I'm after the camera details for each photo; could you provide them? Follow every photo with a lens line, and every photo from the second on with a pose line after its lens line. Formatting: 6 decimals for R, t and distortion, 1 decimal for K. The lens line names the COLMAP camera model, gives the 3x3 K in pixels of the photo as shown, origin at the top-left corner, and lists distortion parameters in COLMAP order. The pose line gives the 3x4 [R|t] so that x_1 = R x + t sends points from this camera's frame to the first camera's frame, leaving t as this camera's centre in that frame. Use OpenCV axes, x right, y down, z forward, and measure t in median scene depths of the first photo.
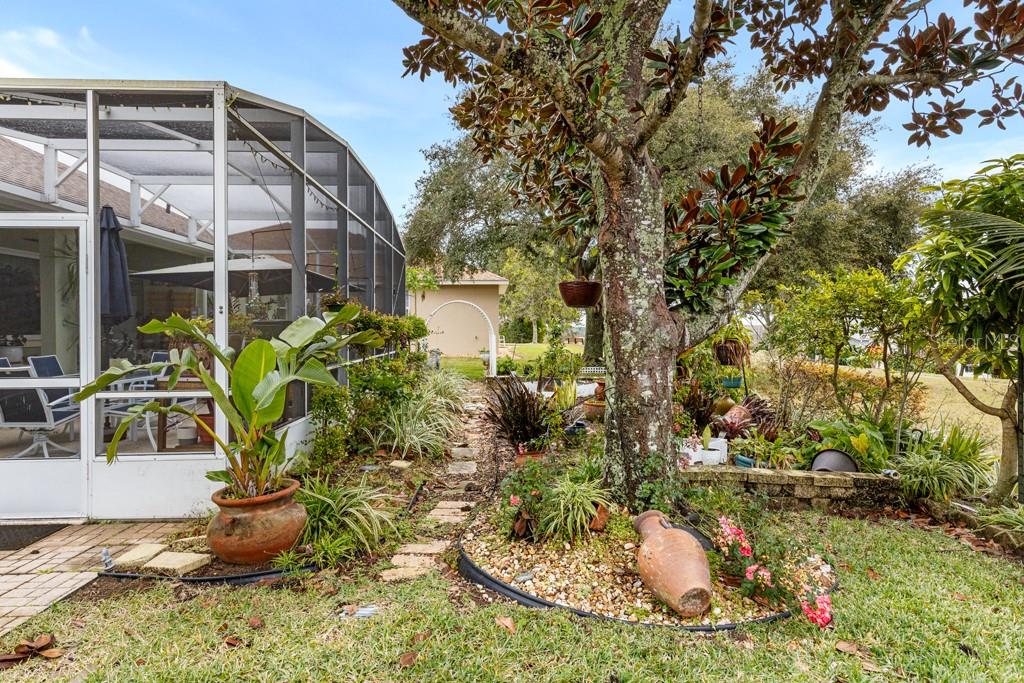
lens RADIAL K [[577.0, 0, 520.3], [0, 577.0, 326.4], [0, 0, 1]] dist [0.004753, 0.000082]
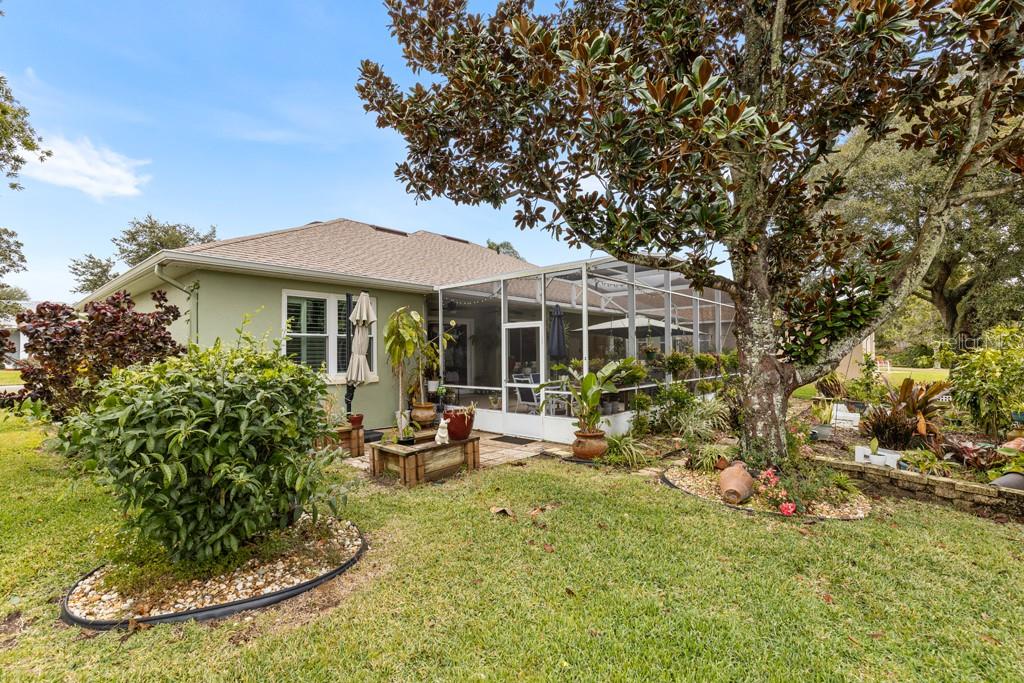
lens RADIAL K [[466.2, 0, 510.5], [0, 466.2, 345.0], [0, 0, 1]] dist [0.000281, -0.000201]
pose [[0.715215, -0.011216, -0.698815, 0.702478], [0.004437, 0.999924, -0.011508, -0.074345], [0.698891, 0.005130, 0.715210, -0.680381]]
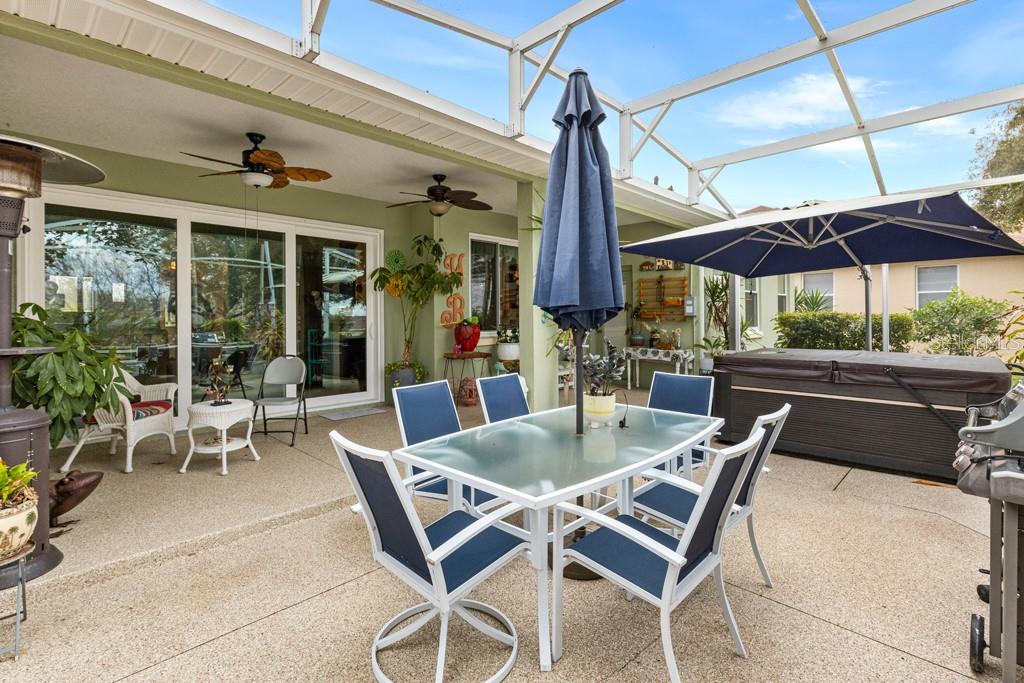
lens RADIAL K [[466.2, 0, 510.1], [0, 466.2, 316.2], [0, 0, 1]] dist [0.000281, -0.000201]
pose [[0.680491, -0.002647, -0.732752, -0.554985], [0.005567, 0.999983, 0.001558, -0.014733], [0.732735, -0.005139, 0.680494, 0.820574]]
